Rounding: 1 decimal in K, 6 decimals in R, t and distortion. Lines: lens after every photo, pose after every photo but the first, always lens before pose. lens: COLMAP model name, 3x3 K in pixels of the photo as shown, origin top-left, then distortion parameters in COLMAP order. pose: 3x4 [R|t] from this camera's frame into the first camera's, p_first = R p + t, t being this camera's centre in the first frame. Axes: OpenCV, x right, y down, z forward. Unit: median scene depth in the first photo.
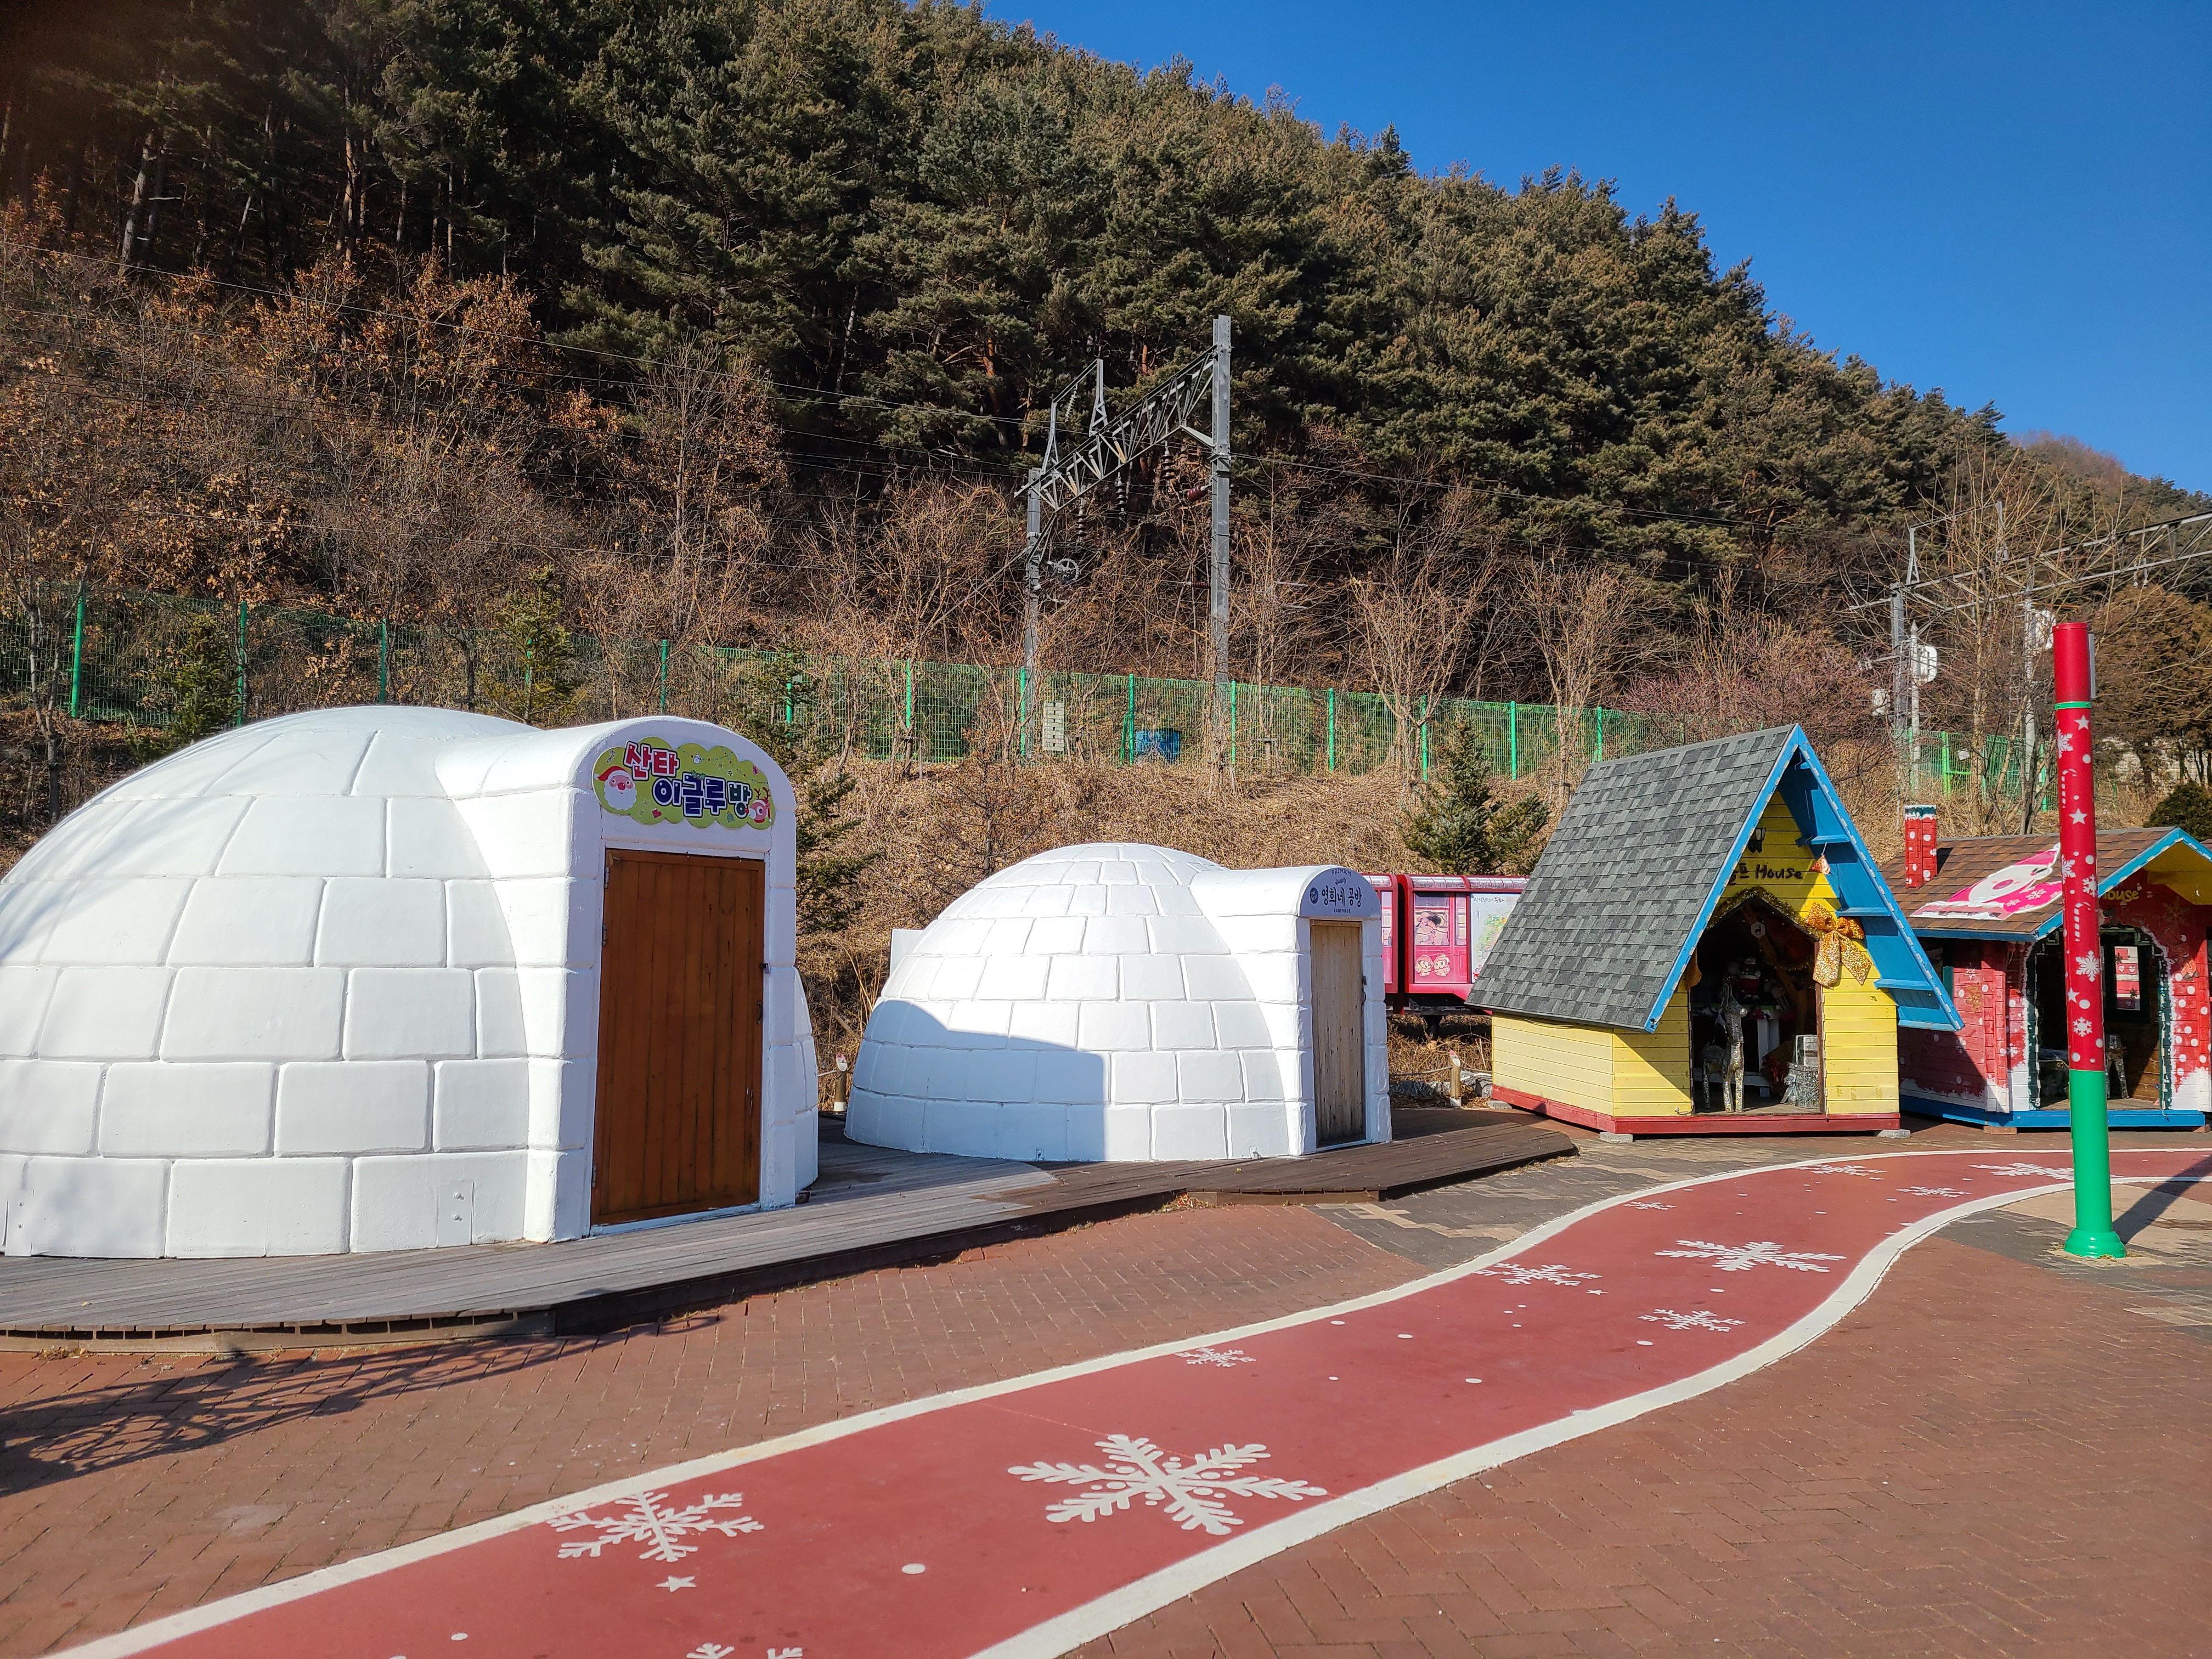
lens RADIAL K [[1849.6, 0, 1106.0], [0, 1849.6, 829.5], [0, 0, 1]] dist [0.082429, -0.072842]
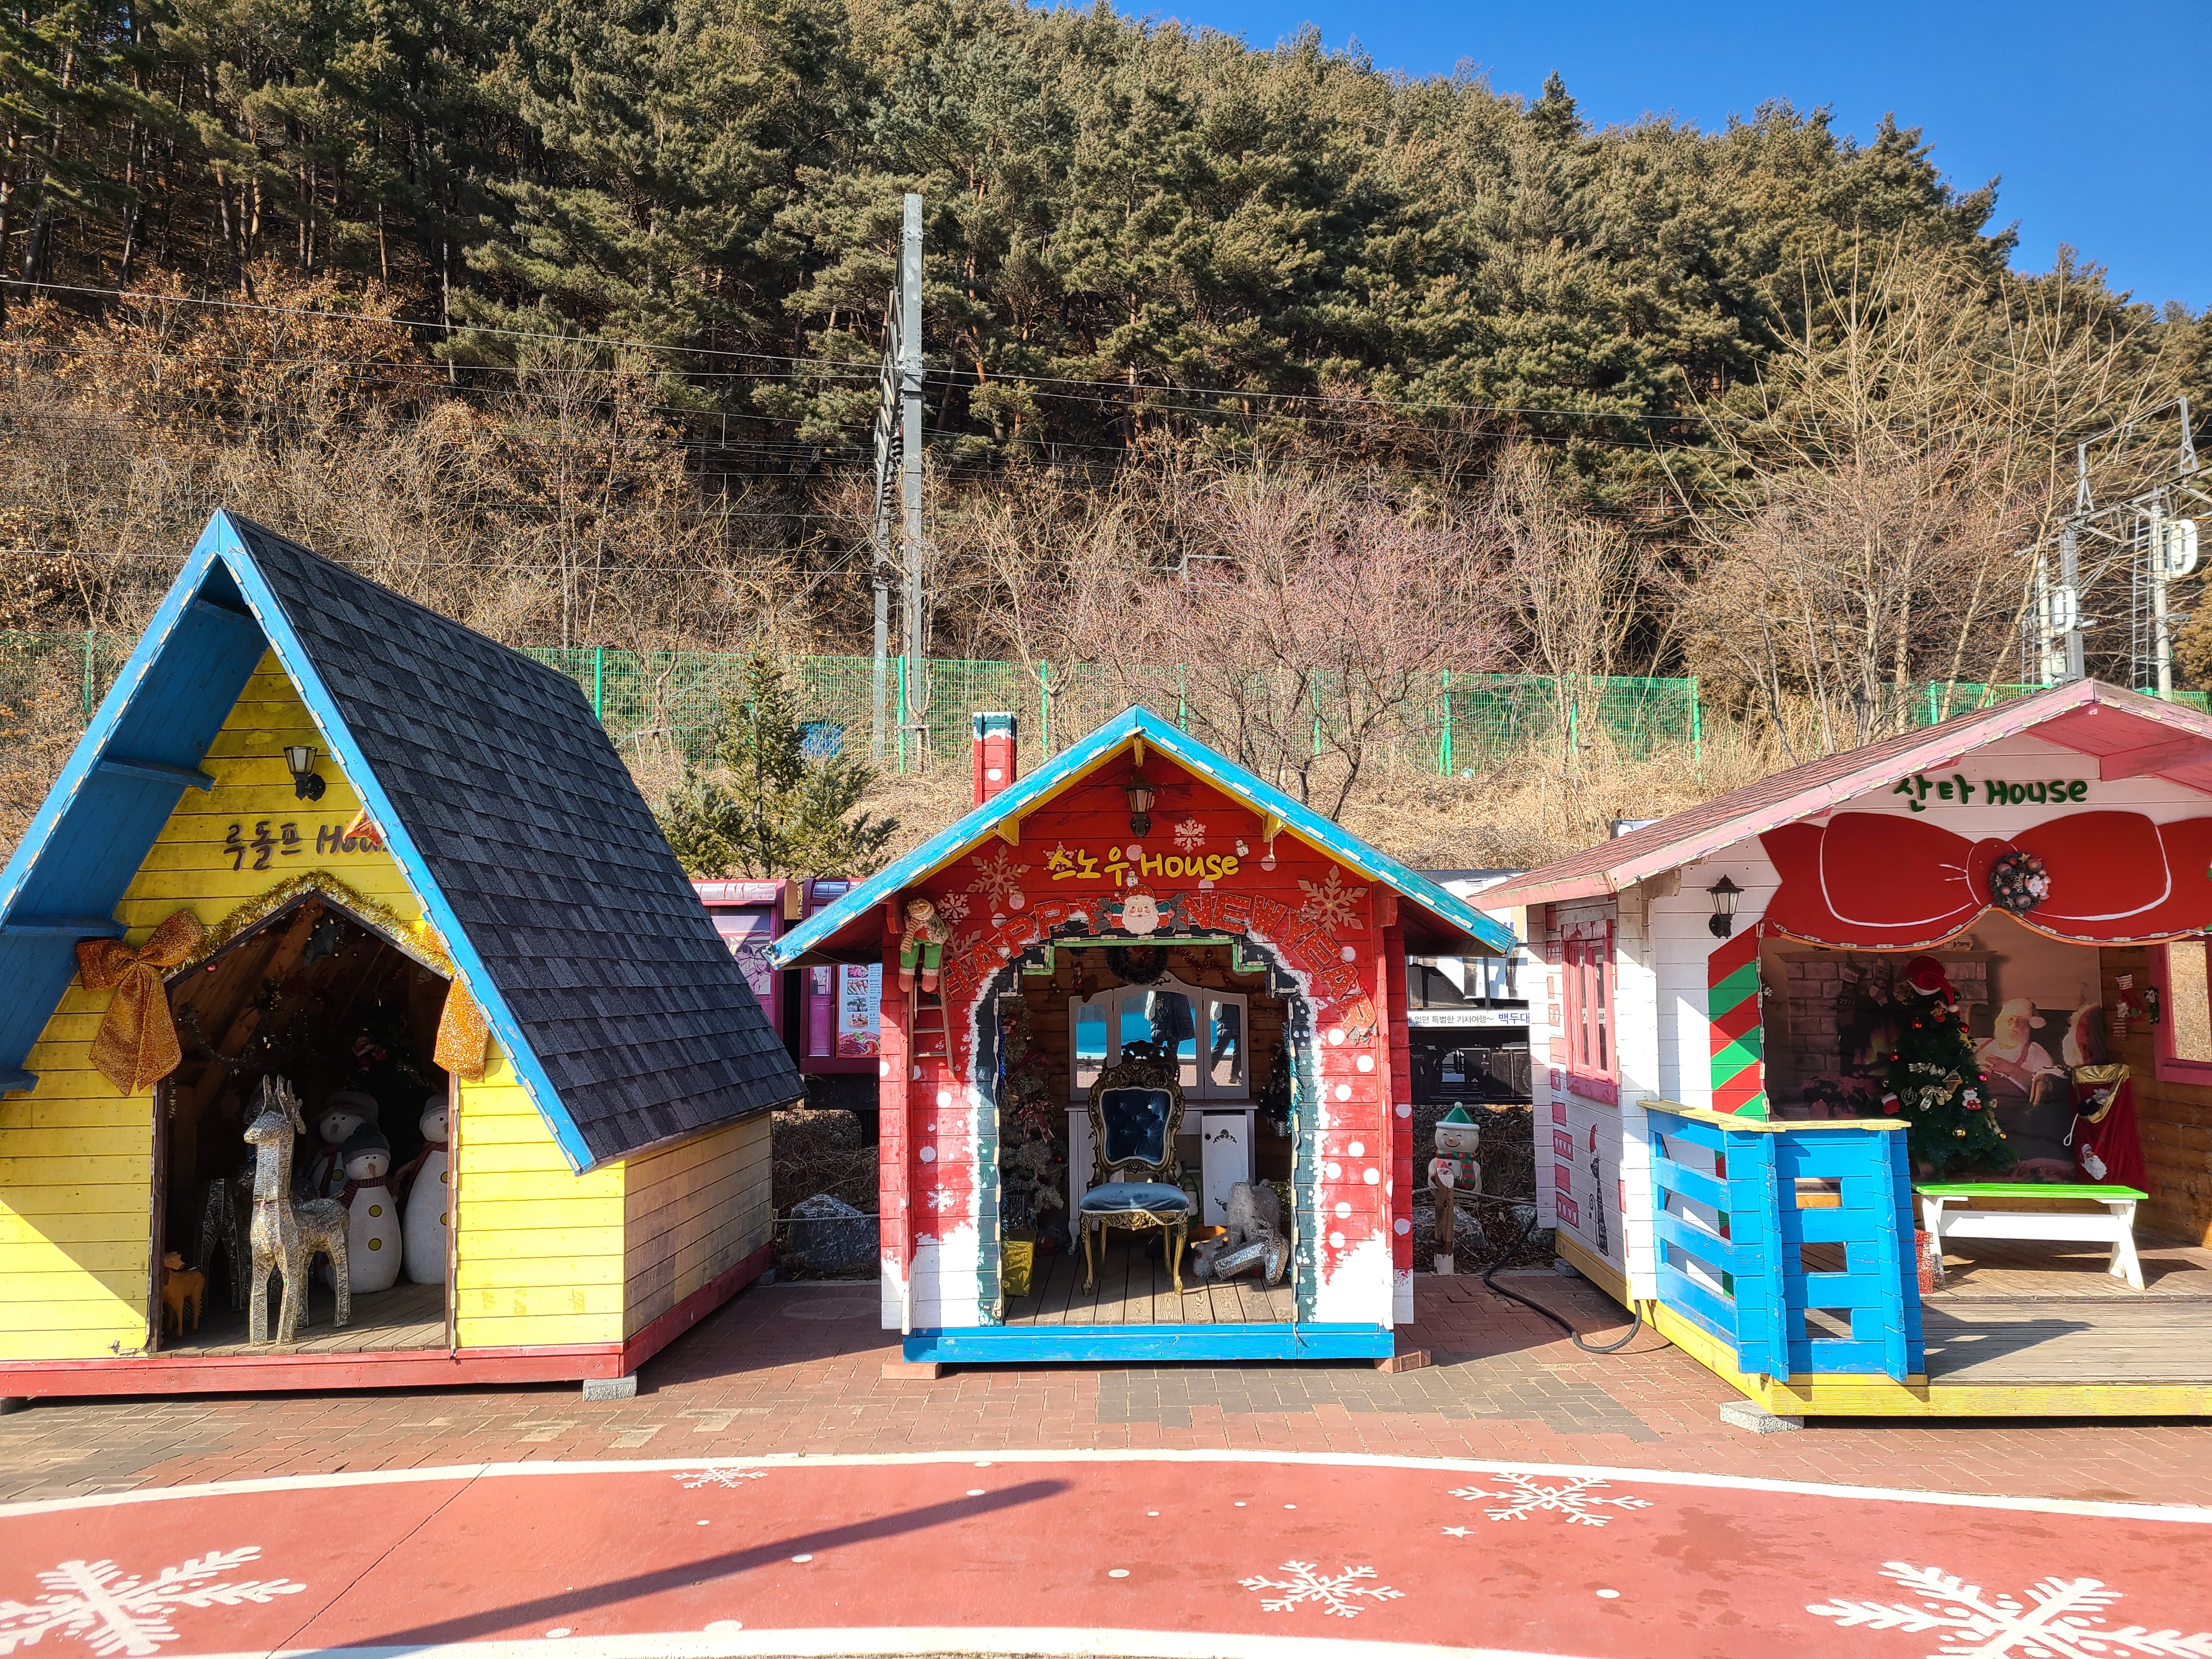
lens RADIAL K [[1849.6, 0, 1106.0], [0, 1849.6, 829.5], [0, 0, 1]] dist [0.082429, -0.072842]
pose [[0.980639, -0.037221, -0.192253, 0.173940], [0.031711, 0.998996, -0.031661, 0.011313], [0.193238, 0.024951, 0.980835, 0.153094]]
